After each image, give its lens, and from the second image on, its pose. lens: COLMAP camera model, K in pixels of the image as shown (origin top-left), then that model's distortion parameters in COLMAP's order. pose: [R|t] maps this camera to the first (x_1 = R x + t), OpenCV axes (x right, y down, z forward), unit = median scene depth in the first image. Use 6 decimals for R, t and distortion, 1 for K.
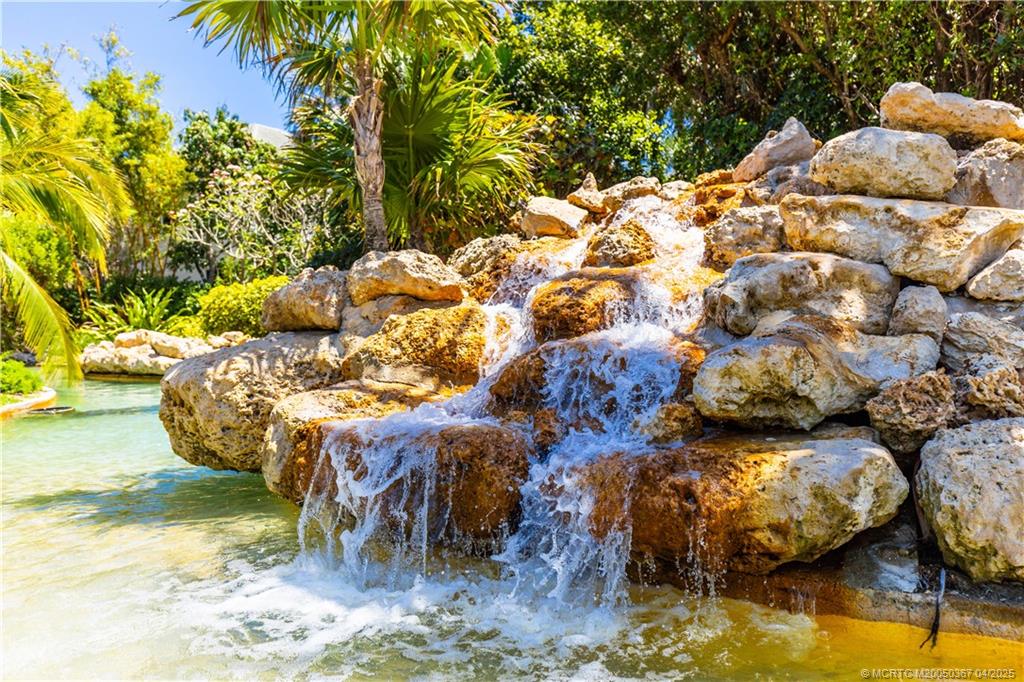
lens RADIAL K [[863.9, 0, 510.2], [0, 863.9, 341.3], [0, 0, 1]] dist [0.004404, -0.001542]
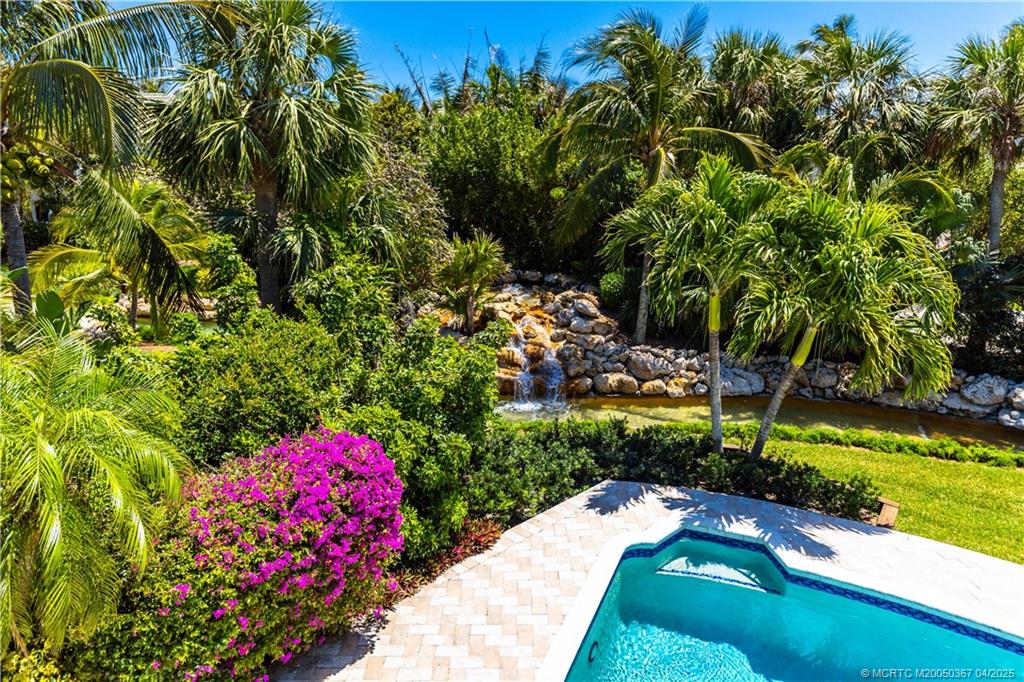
lens RADIAL K [[668.2, 0, 506.9], [0, 668.2, 300.1], [0, 0, 1]] dist [-0.003582, 0.002825]
pose [[0.869029, -0.060519, 0.491045, -2.877429], [-0.020344, 0.987280, 0.157683, -1.380504], [-0.494342, -0.147021, 0.856744, -3.418562]]
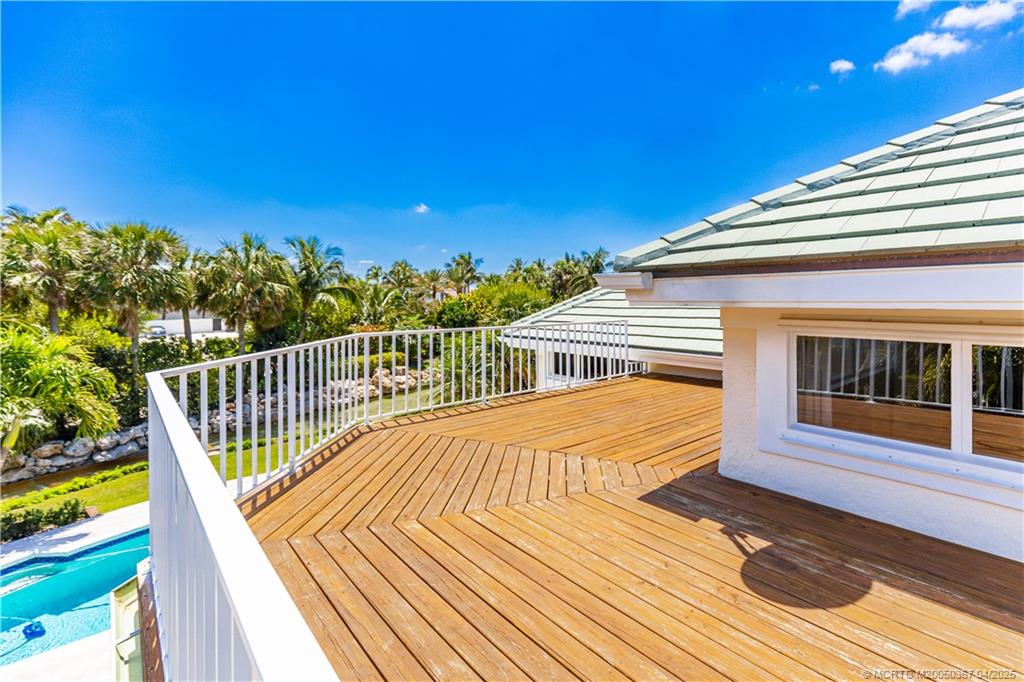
lens RADIAL K [[455.7, 0, 518.2], [0, 455.7, 308.3], [0, 0, 1]] dist [-0.001632, 0.000144]
pose [[-0.461561, 0.021535, 0.886847, -4.624991], [0.042451, 0.999096, -0.002167, -1.420897], [-0.886092, 0.036647, -0.462058, -3.197646]]
